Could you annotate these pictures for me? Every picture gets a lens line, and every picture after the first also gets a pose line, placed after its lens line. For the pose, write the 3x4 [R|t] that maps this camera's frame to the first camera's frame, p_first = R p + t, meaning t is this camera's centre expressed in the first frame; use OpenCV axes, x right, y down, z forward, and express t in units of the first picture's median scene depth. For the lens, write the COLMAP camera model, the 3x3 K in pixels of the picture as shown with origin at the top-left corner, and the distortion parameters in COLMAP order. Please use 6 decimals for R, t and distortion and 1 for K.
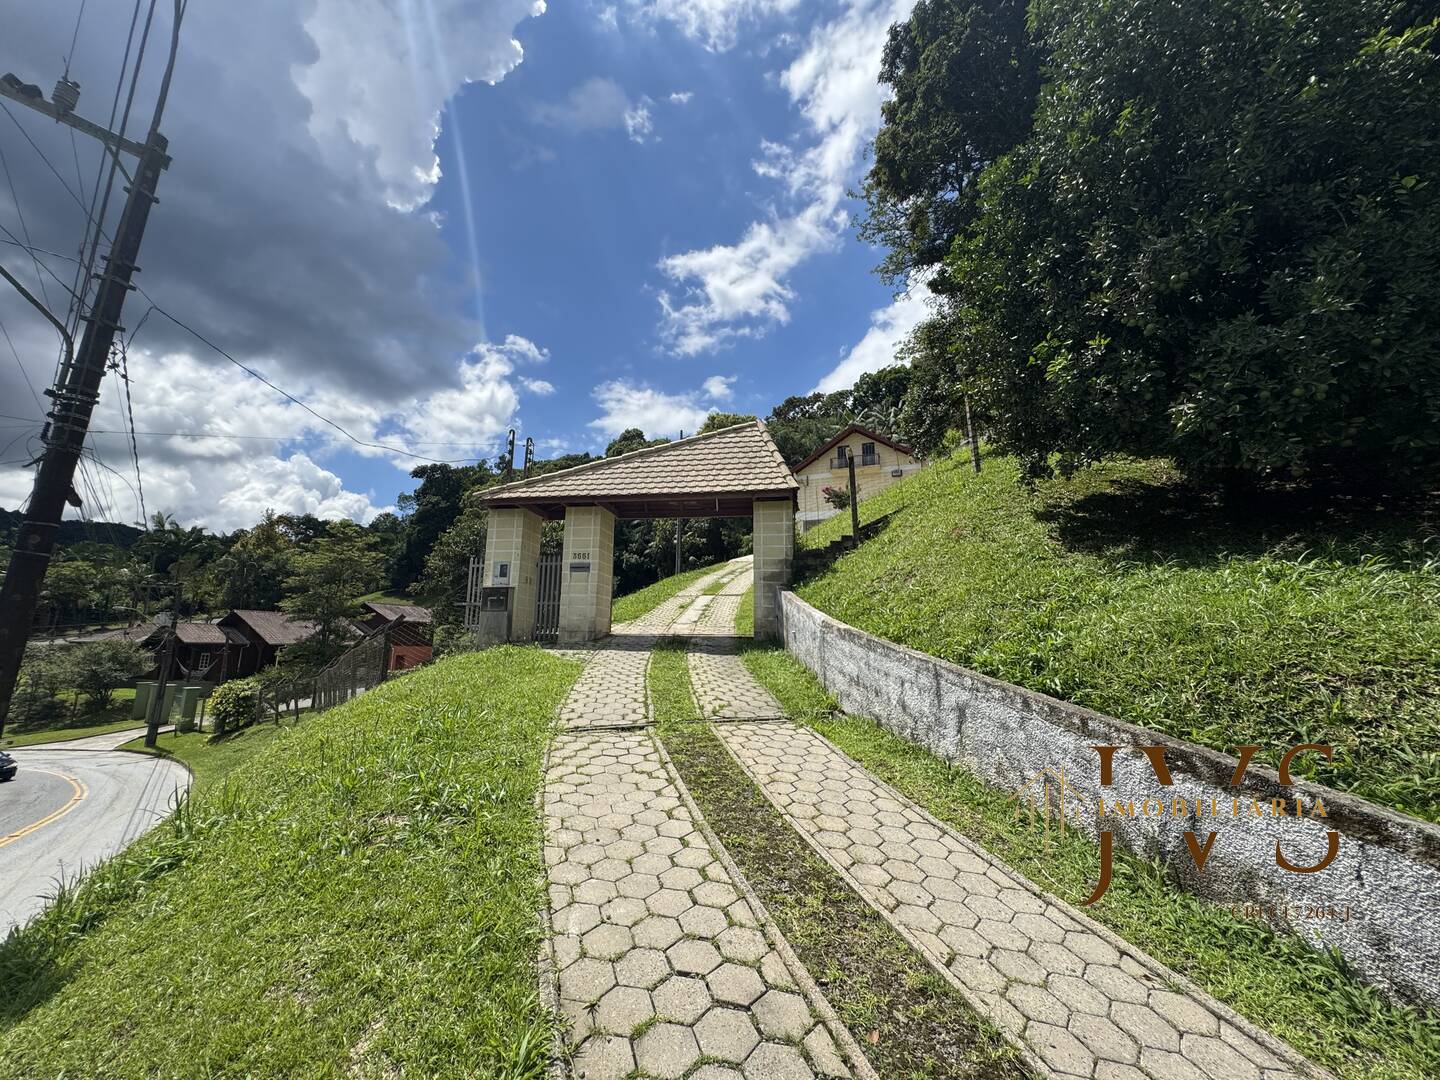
lens RADIAL K [[582.0, 0, 723.3], [0, 582.0, 534.7], [0, 0, 1]] dist [-0.000761, -0.000117]
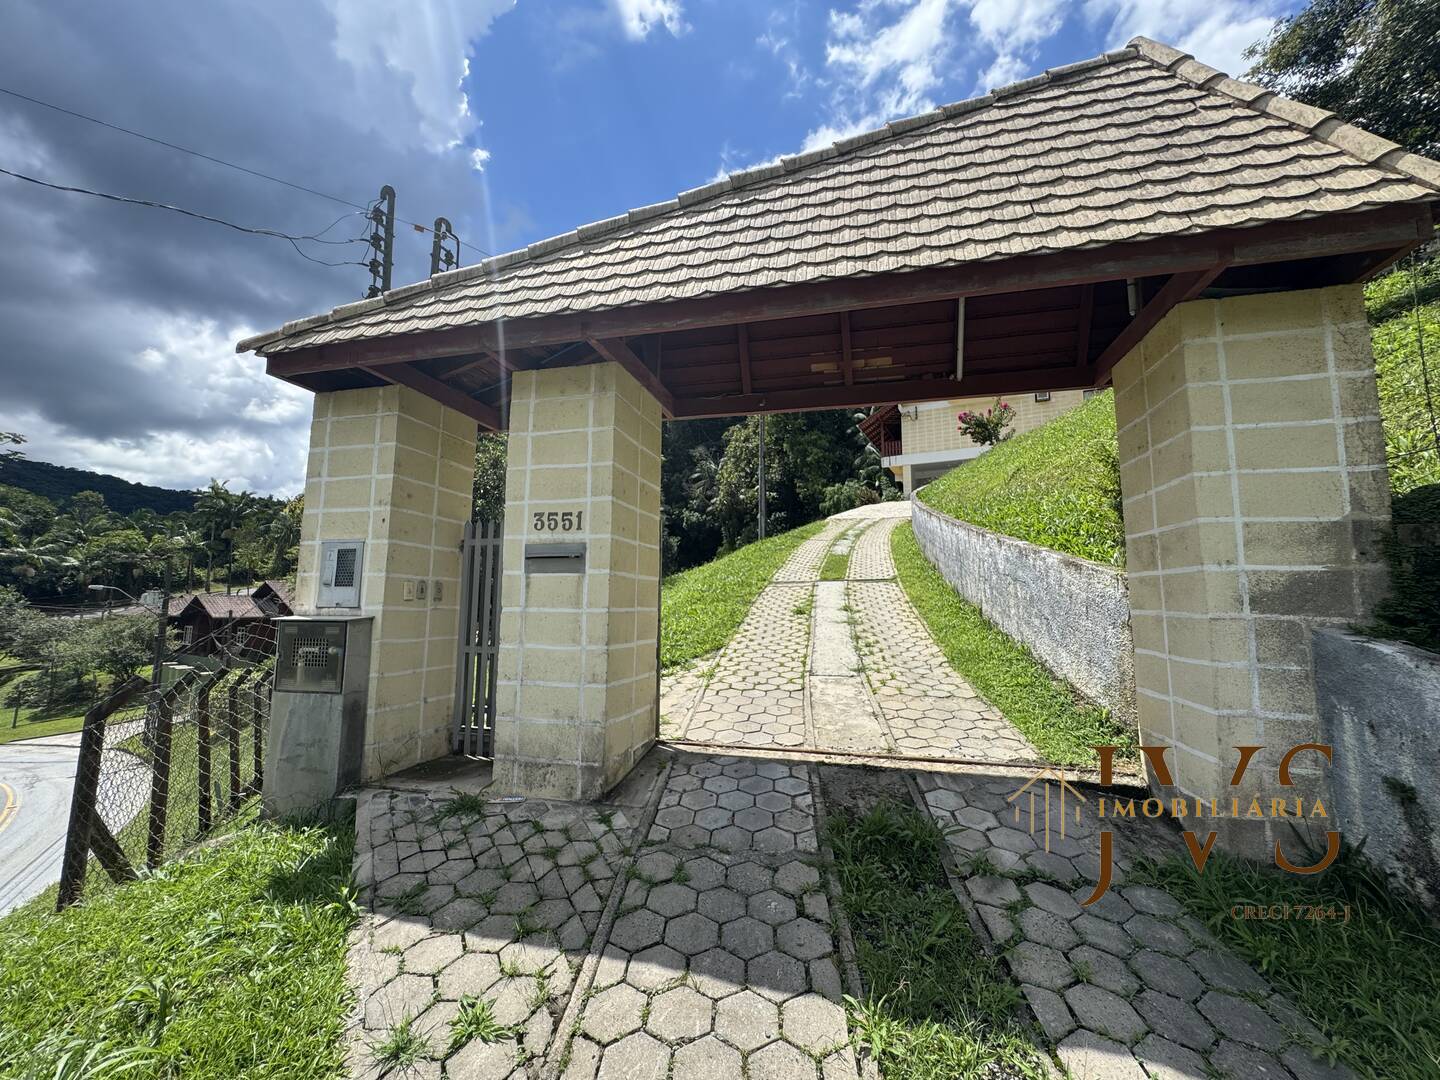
lens RADIAL K [[582.0, 0, 721.5], [0, 582.0, 542.1], [0, 0, 1]] dist [-0.000761, -0.000117]
pose [[0.994505, -0.012582, -0.103932, -0.121814], [0.021579, 0.996070, 0.085899, 0.022348], [0.102443, -0.087670, 0.990868, 0.685741]]
